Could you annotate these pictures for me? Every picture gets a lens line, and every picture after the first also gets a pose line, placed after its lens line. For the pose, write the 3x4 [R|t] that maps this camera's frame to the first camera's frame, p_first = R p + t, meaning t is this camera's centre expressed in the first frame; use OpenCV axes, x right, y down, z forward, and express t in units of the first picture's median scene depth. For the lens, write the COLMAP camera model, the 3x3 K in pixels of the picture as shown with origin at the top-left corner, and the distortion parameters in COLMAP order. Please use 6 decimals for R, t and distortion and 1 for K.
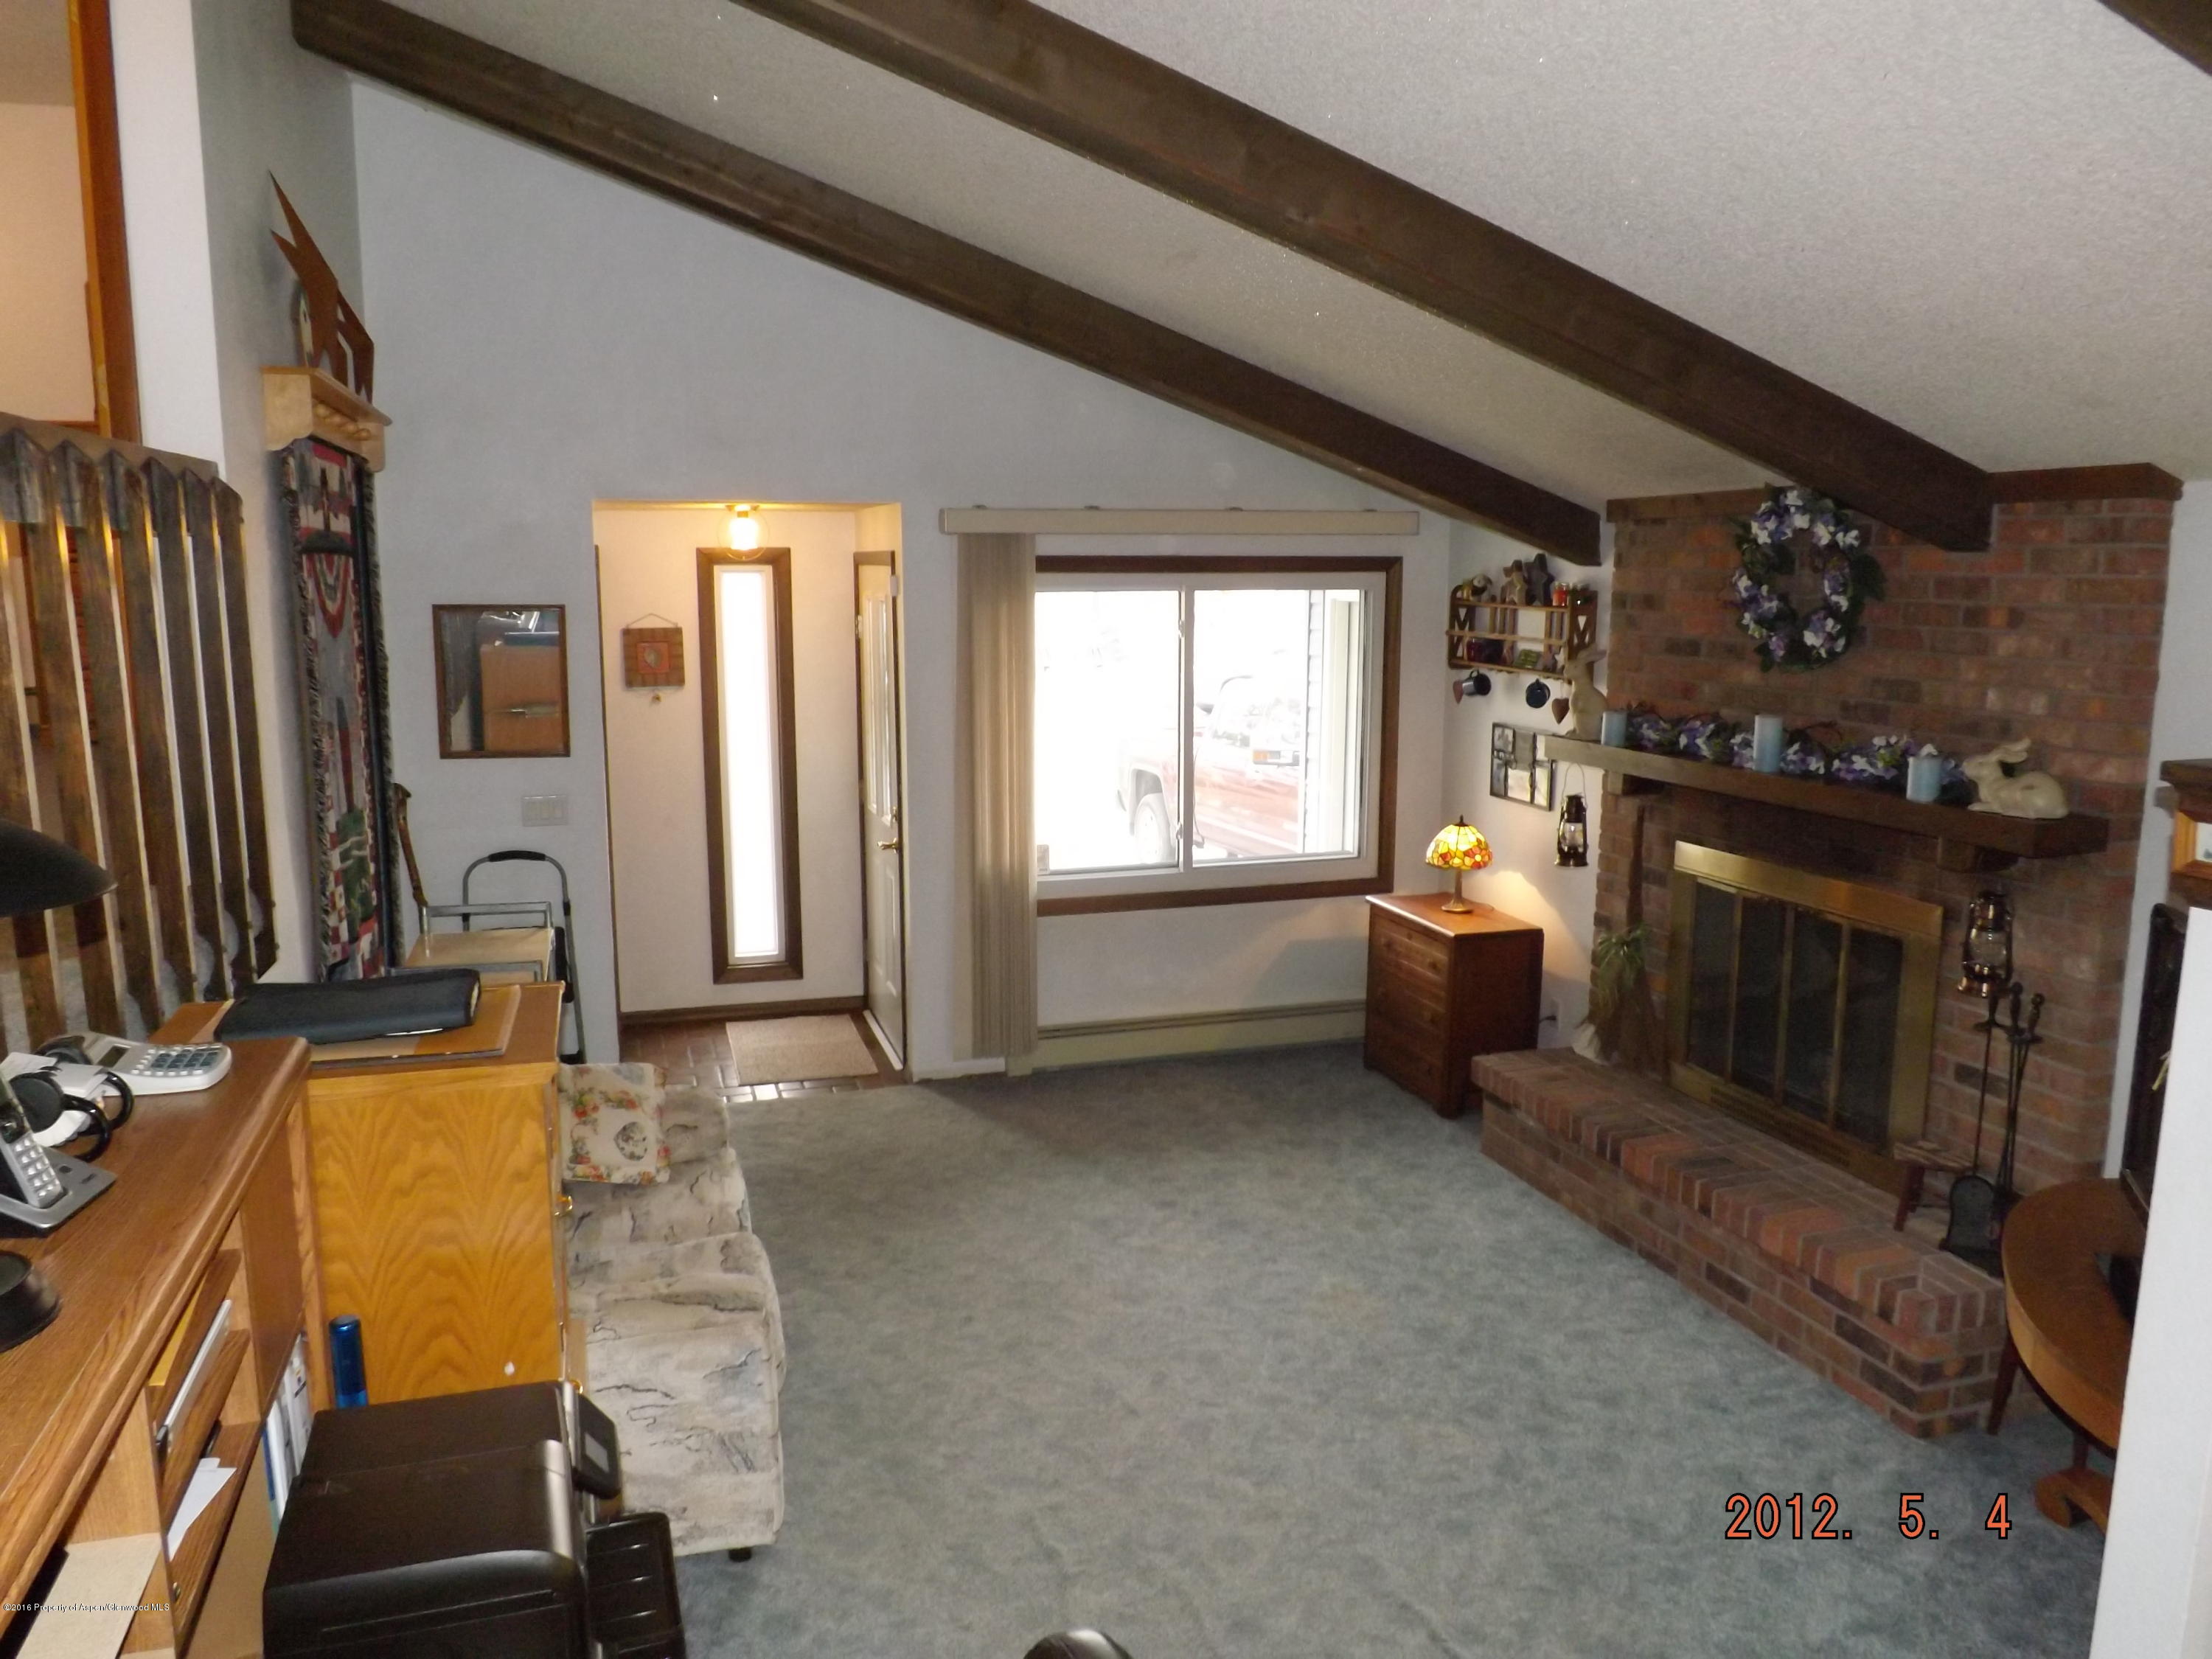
lens RADIAL K [[1611.9, 0, 1112.7], [0, 1611.9, 853.9], [0, 0, 1]] dist [-0.052571, 0.016079]
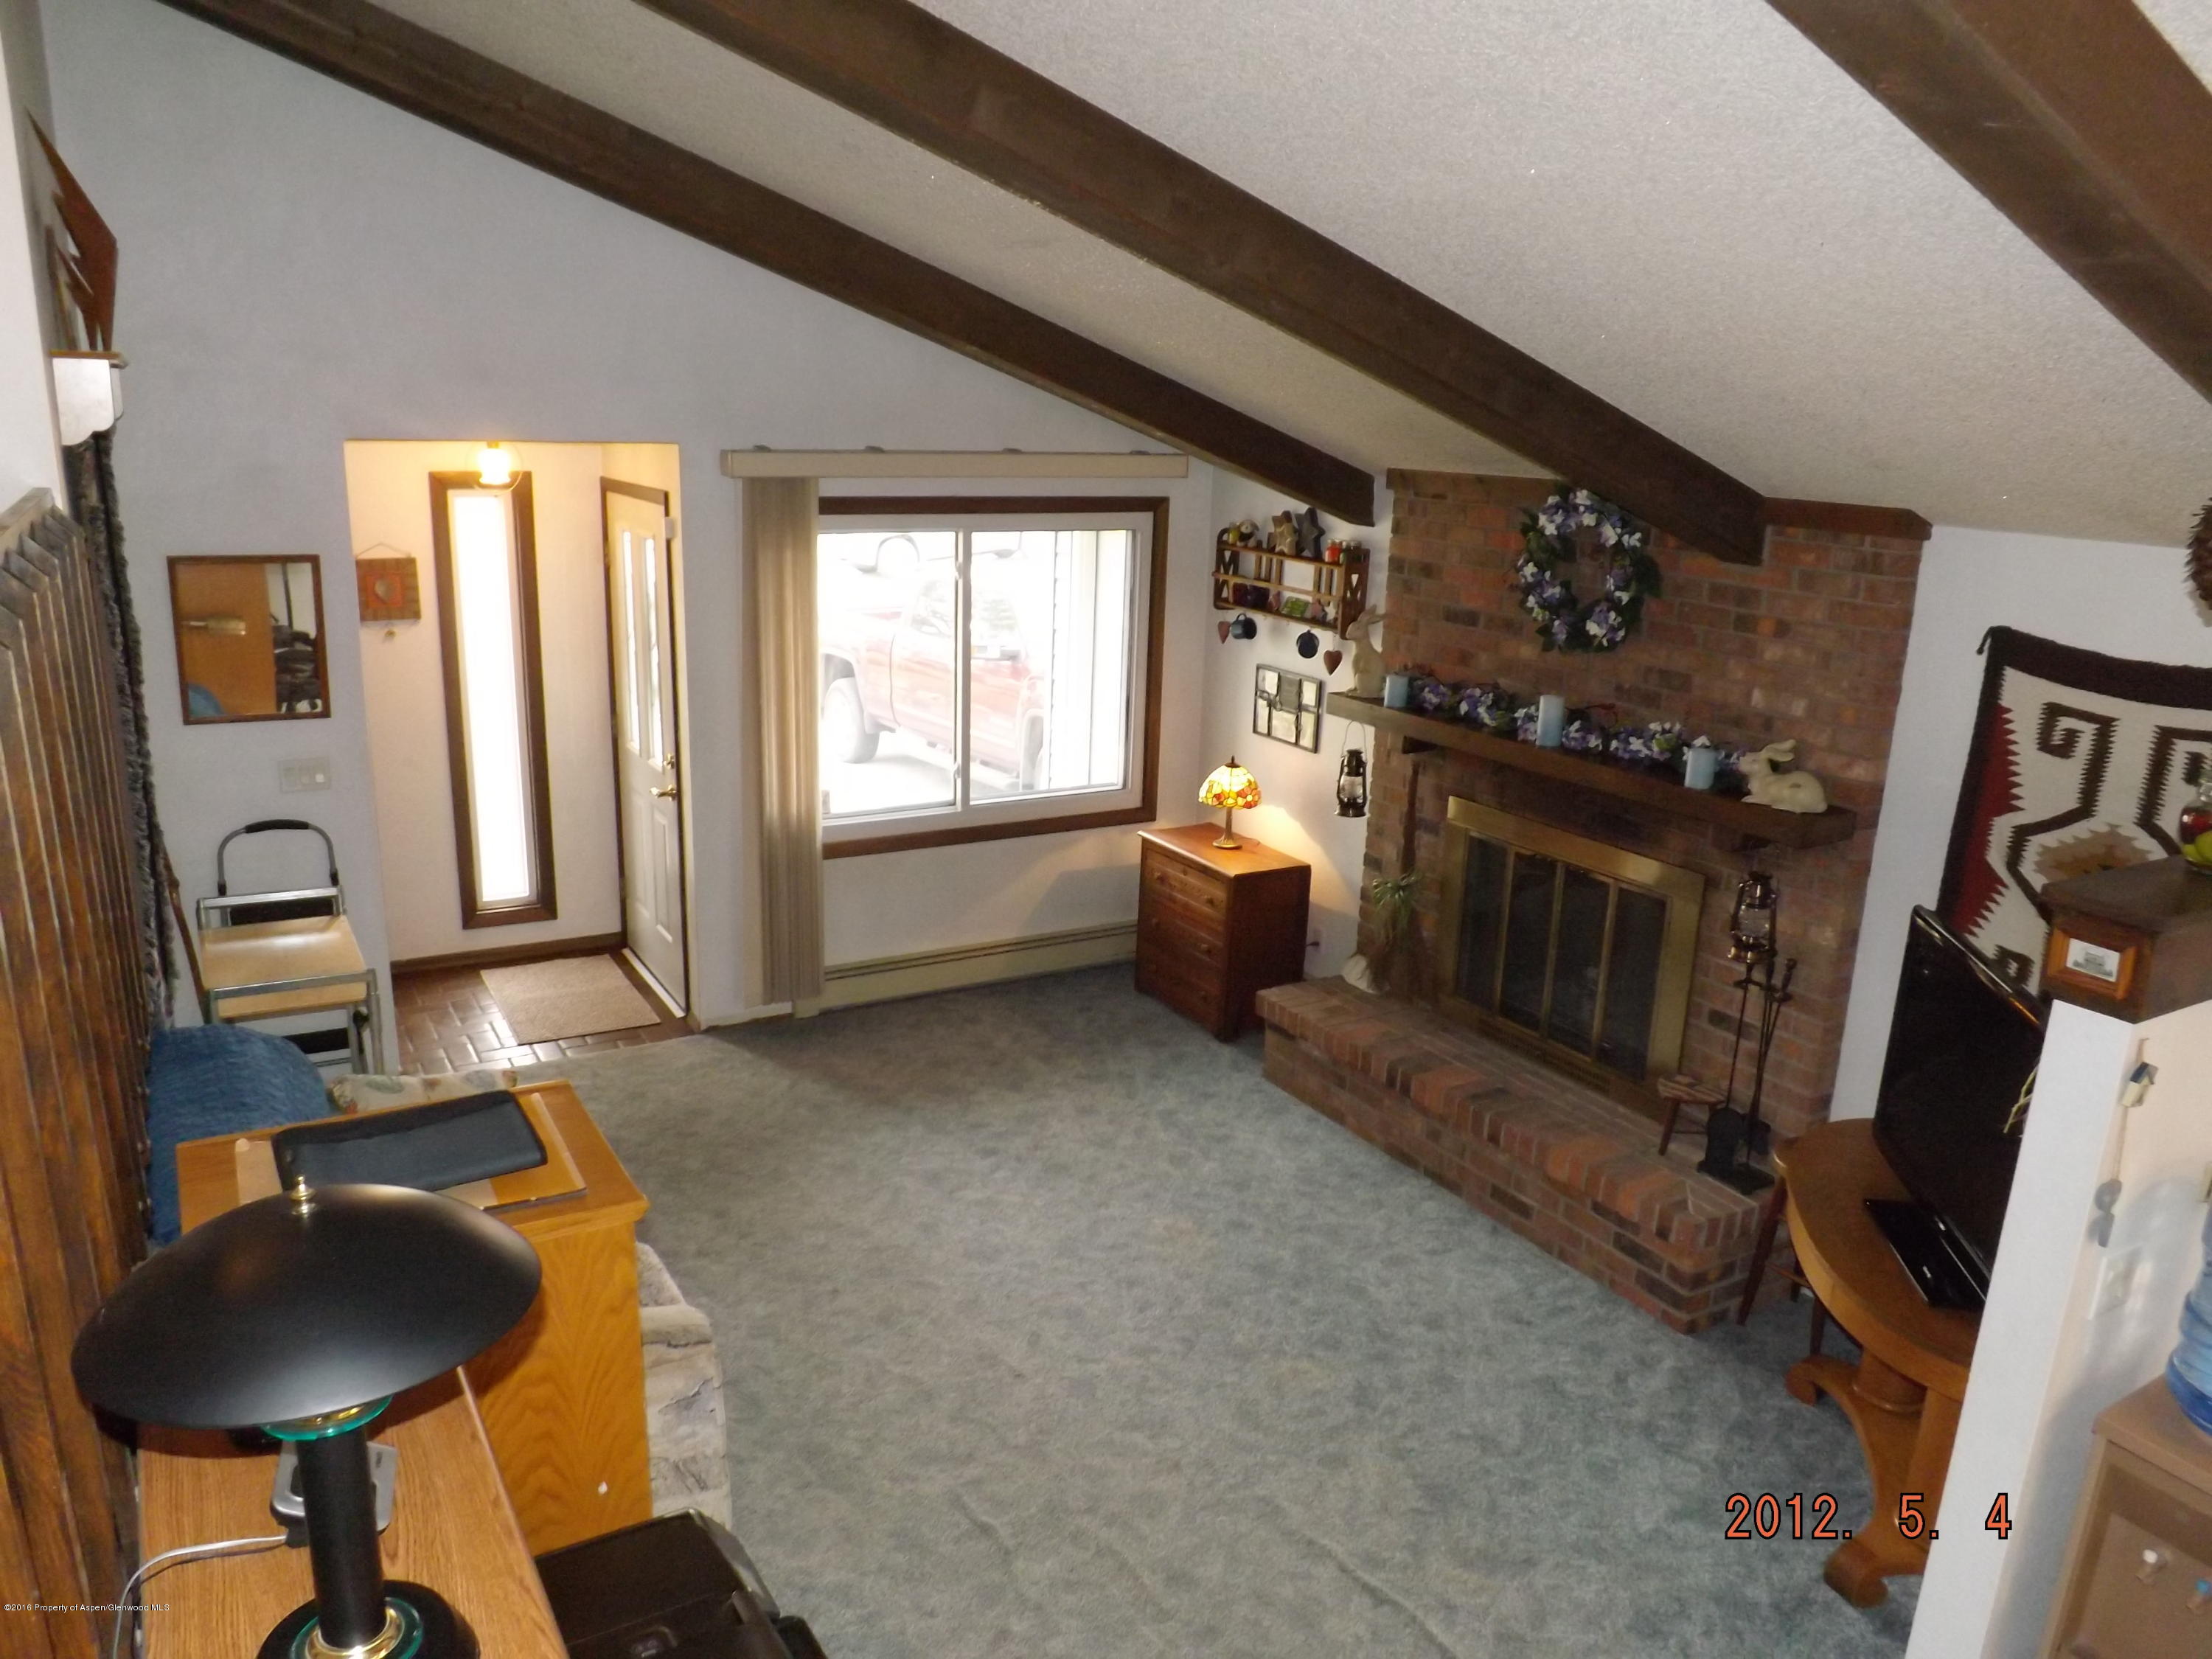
lens RADIAL K [[1611.9, 0, 1111.7], [0, 1611.9, 876.0], [0, 0, 1]] dist [-0.052571, 0.016079]
pose [[0.973629, -0.032930, 0.225748, -0.137977], [0.007309, 0.993522, 0.113401, -0.090800], [-0.228020, -0.108760, 0.967563, -0.012422]]
